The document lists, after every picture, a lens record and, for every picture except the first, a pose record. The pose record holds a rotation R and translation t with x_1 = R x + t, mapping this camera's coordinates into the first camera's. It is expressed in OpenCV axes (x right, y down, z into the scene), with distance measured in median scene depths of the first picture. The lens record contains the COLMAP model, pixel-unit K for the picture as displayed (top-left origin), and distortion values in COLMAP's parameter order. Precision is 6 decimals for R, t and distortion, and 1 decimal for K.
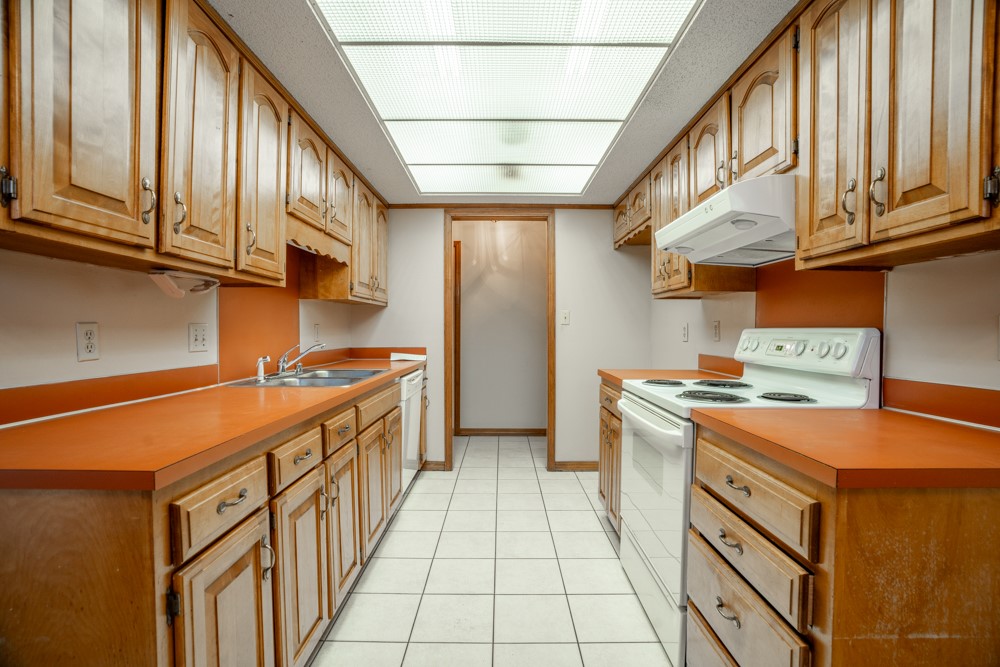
lens RADIAL K [[458.8, 0, 502.4], [0, 458.8, 338.7], [0, 0, 1]] dist [-0.076670, 0.031516]
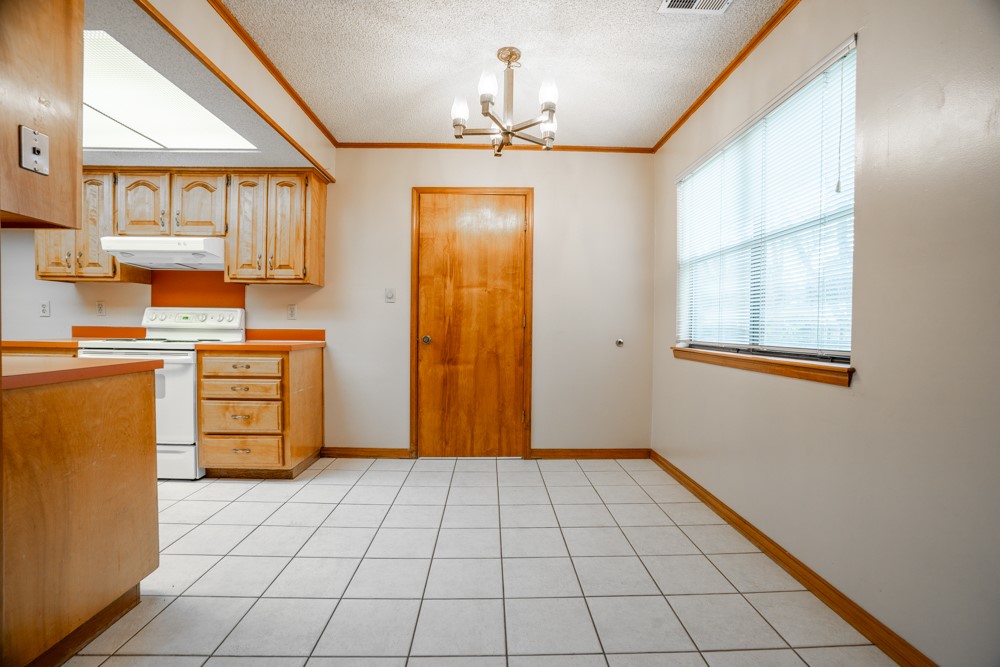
lens RADIAL K [[458.8, 0, 502.4], [0, 458.8, 338.7], [0, 0, 1]] dist [-0.076670, 0.031516]
pose [[-0.031830, -0.028575, 0.999085, -1.689154], [0.002436, 0.999586, 0.028667, 0.075690], [-0.999490, 0.003347, -0.031747, -0.346683]]
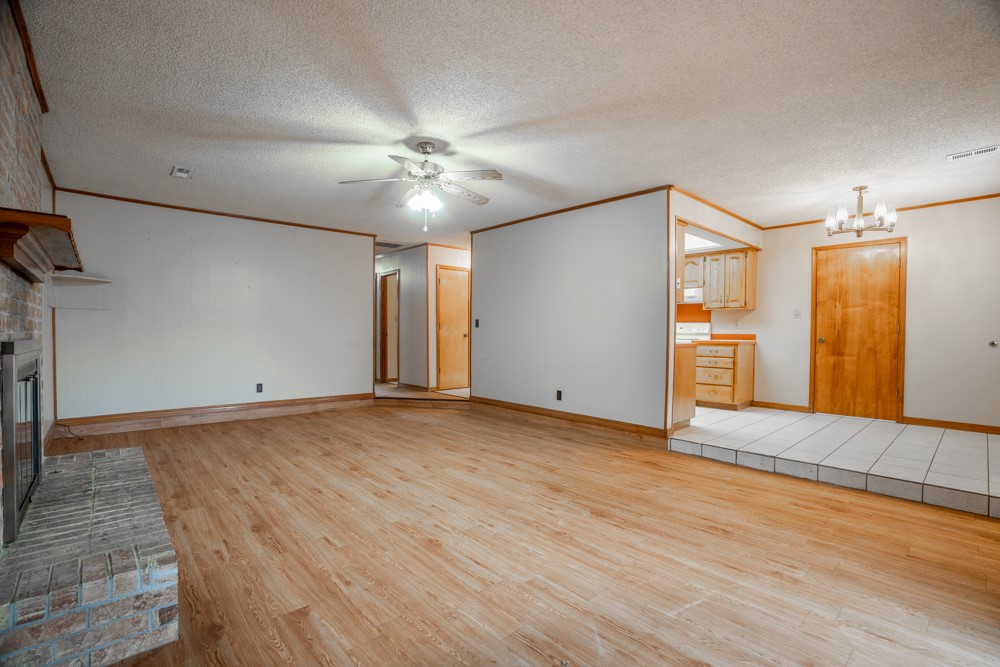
lens RADIAL K [[458.8, 0, 502.4], [0, 458.8, 338.7], [0, 0, 1]] dist [-0.076670, 0.031516]
pose [[0.739808, -0.007972, 0.672771, -3.958881], [0.003190, 0.999960, 0.008340, 0.096313], [-0.672811, -0.004024, 0.739804, -1.031882]]
